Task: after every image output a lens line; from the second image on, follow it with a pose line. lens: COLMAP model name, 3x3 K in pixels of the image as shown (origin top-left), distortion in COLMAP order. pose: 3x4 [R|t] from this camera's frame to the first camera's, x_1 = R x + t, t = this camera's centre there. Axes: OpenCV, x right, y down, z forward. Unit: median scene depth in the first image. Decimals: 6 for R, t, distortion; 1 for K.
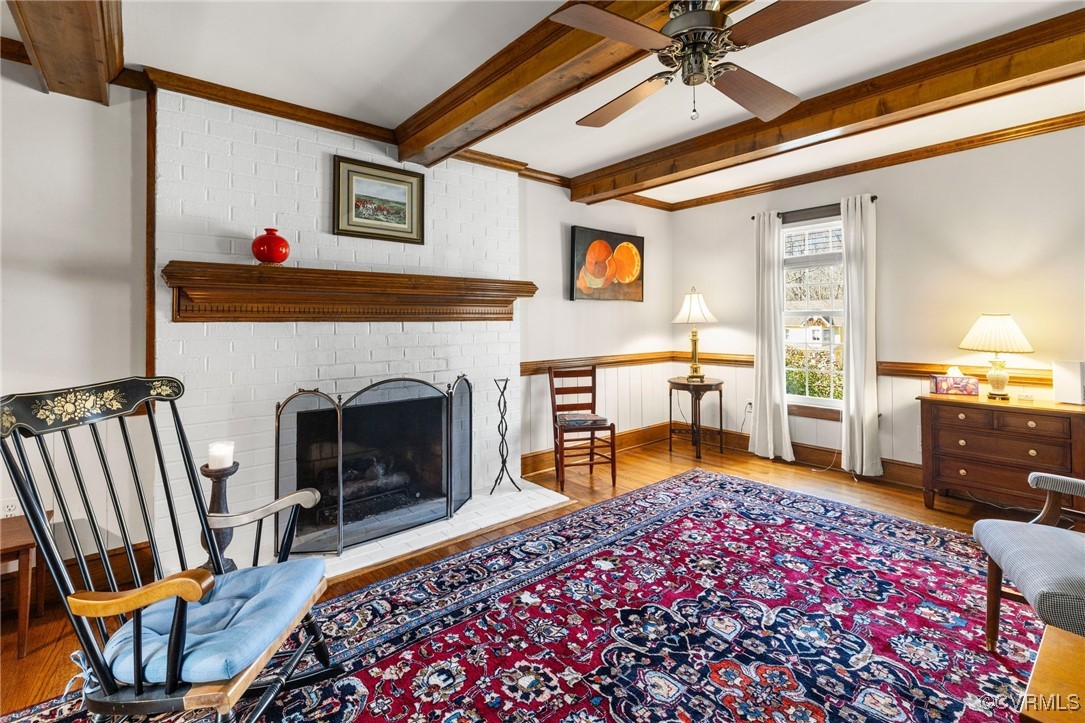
lens RADIAL K [[482.1, 0, 544.2], [0, 482.1, 312.4], [0, 0, 1]] dist [-0.001030, 0.001031]
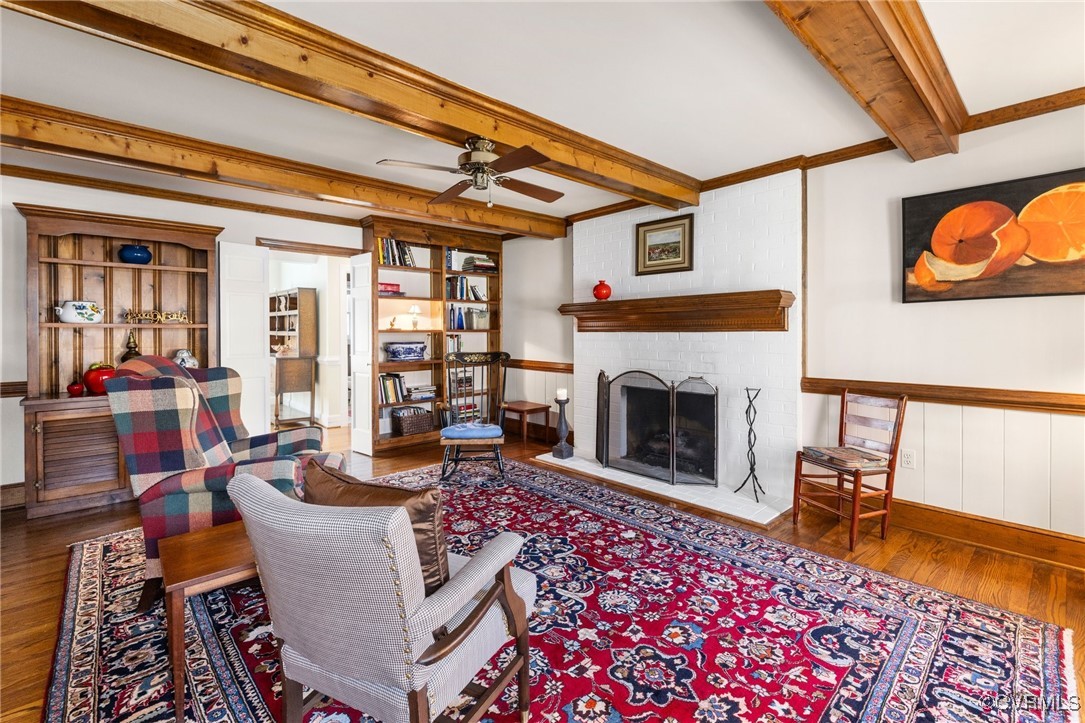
lens RADIAL K [[482.1, 0, 548.0], [0, 482.1, 335.1], [0, 0, 1]] dist [-0.001030, 0.001031]
pose [[0.046912, 0.011635, -0.998831, 1.264293], [0.019876, 0.999723, 0.012579, 0.005462], [0.998701, -0.020443, 0.046668, 0.724229]]
